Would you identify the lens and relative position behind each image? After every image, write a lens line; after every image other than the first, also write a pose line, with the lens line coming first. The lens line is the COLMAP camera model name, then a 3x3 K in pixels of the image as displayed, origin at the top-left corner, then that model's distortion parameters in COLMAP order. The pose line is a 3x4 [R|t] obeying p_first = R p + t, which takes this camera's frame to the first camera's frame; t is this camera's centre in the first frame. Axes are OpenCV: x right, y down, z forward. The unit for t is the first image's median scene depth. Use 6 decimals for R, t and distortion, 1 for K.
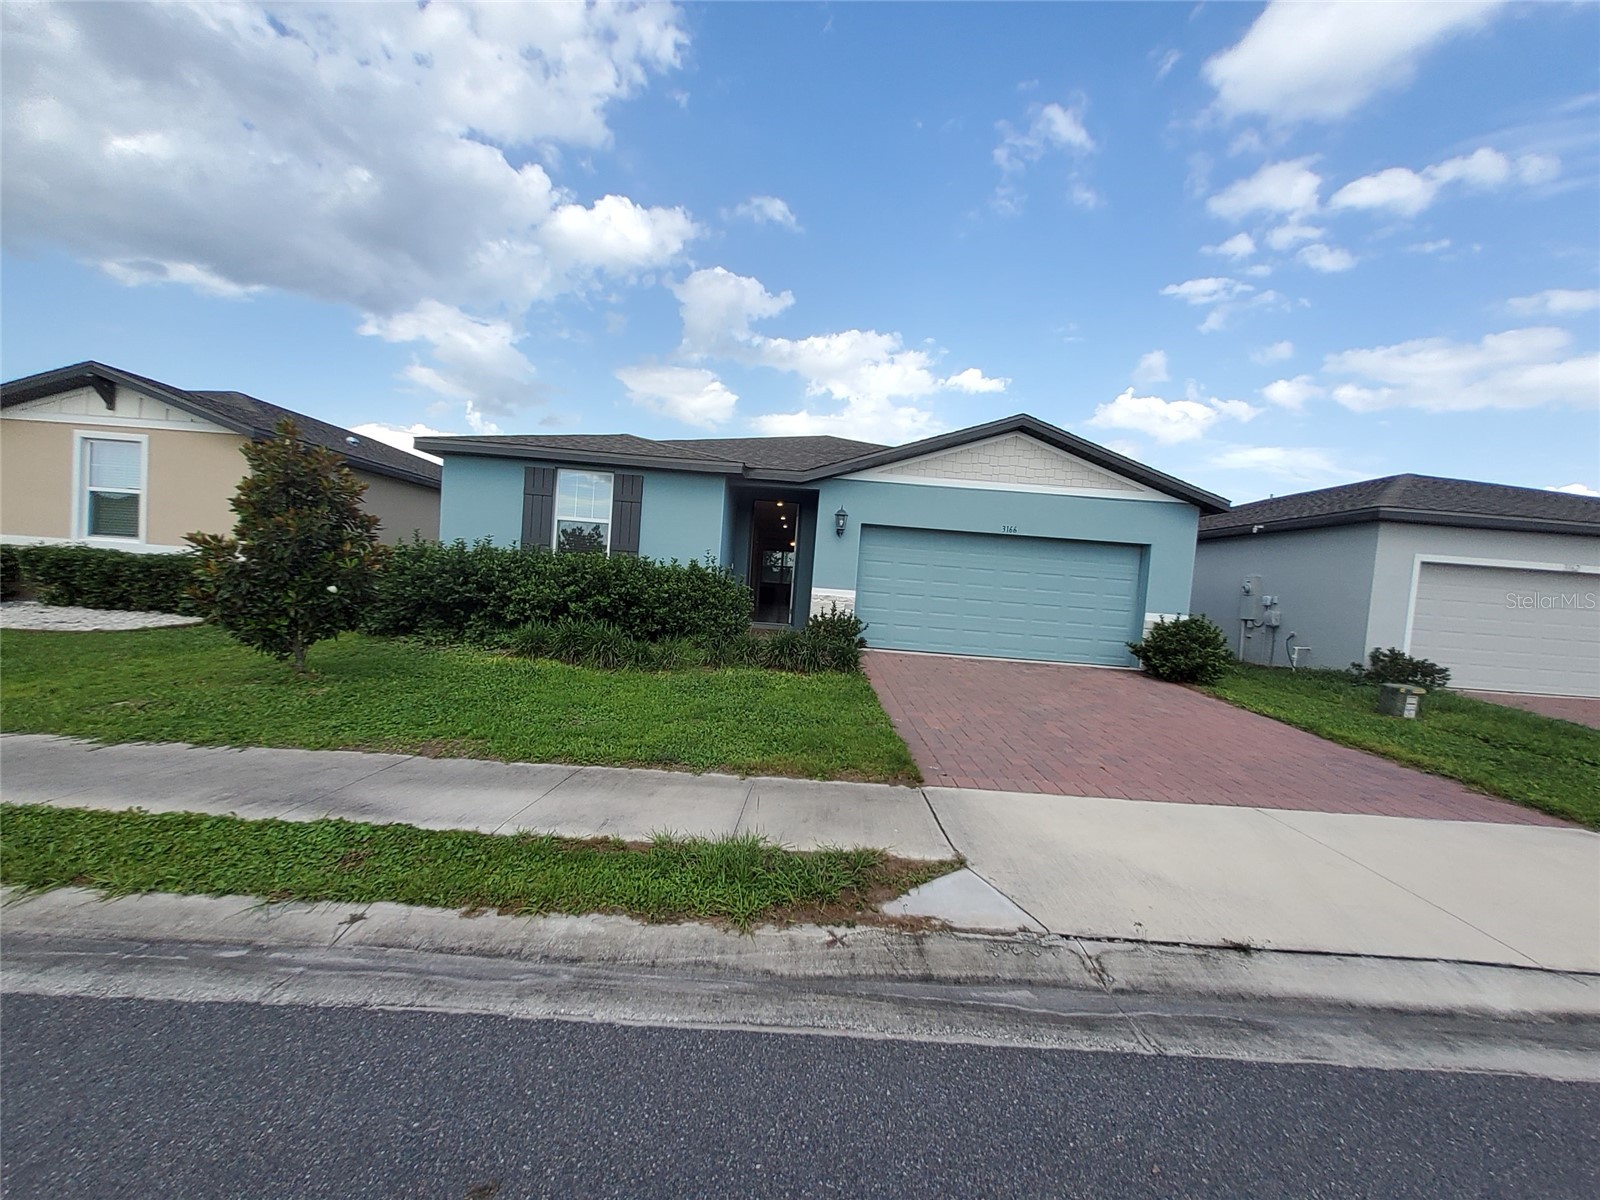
lens RADIAL K [[607.8, 0, 800.0], [0, 607.8, 600.0], [0, 0, 1]] dist [0.010448, -0.000059]
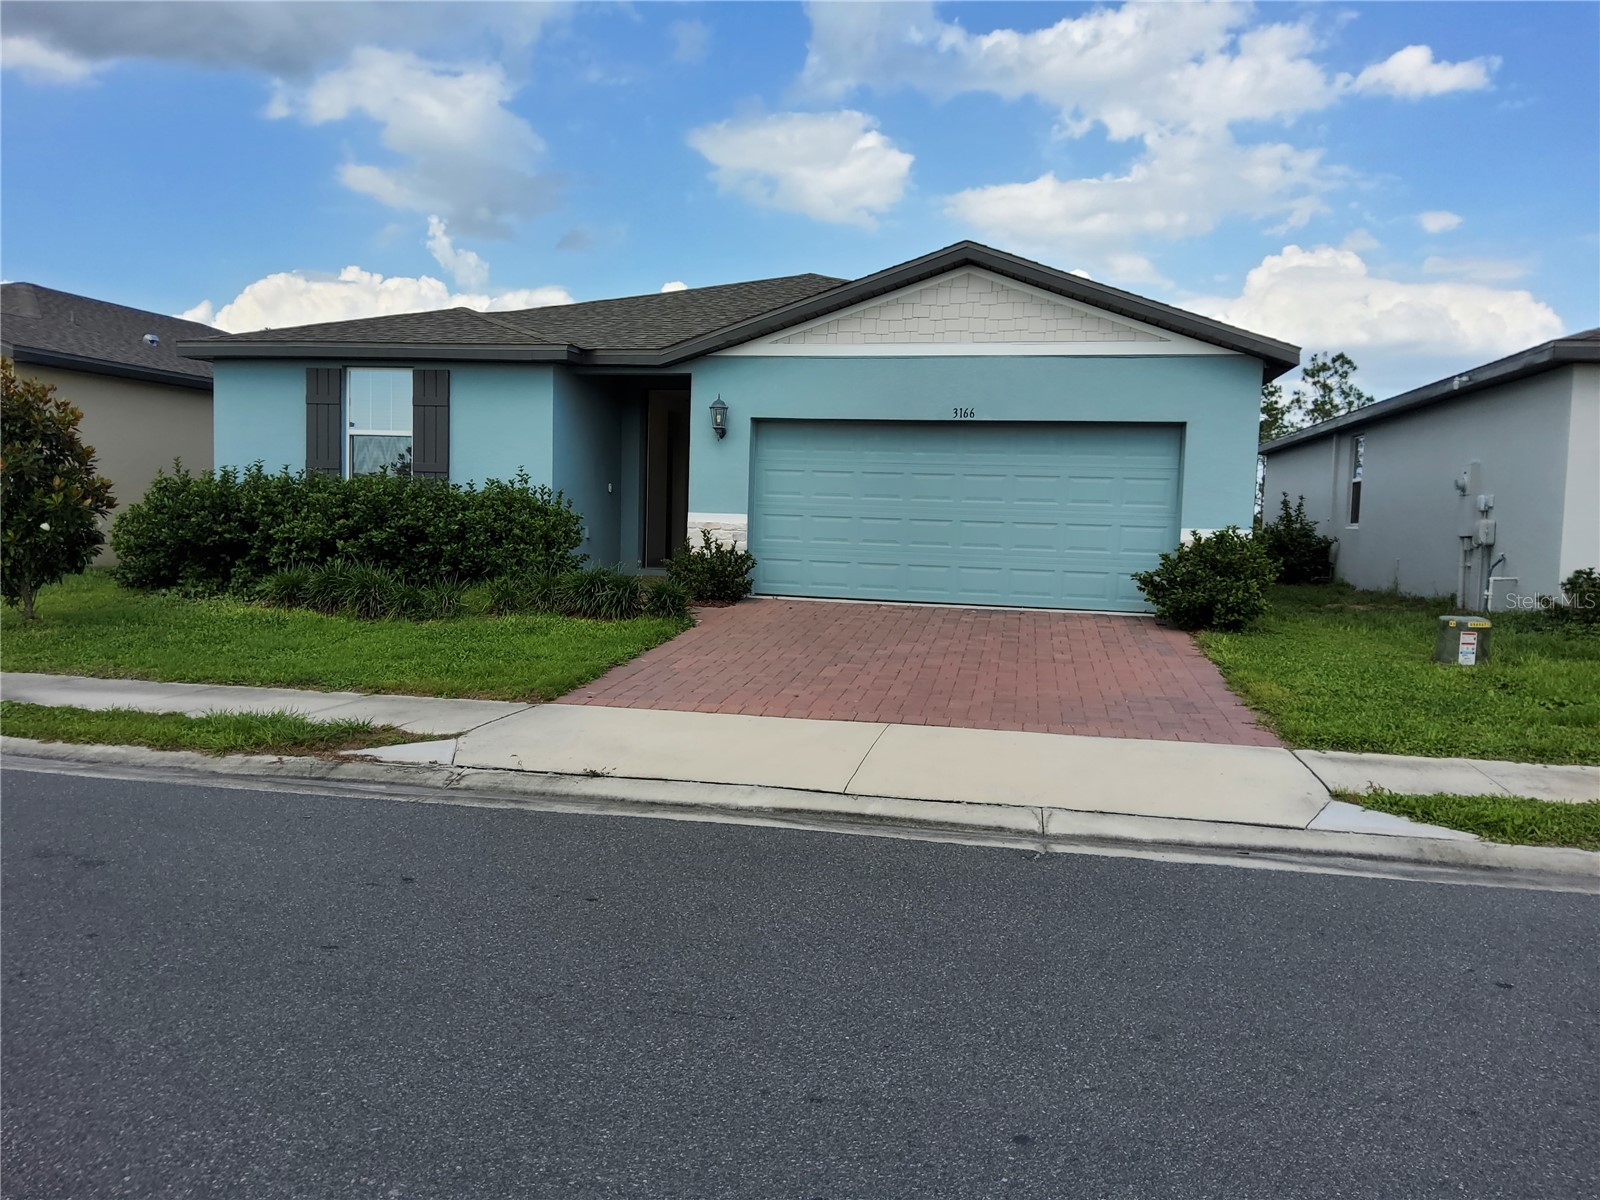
lens RADIAL K [[1167.1, 0, 800.0], [0, 1167.1, 600.0], [0, 0, 1]] dist [0.102949, -0.156454]
pose [[0.977231, -0.026410, -0.210527, 0.473400], [0.033907, 0.998910, 0.032082, 0.047069], [0.209450, -0.038490, 0.977061, -0.346290]]
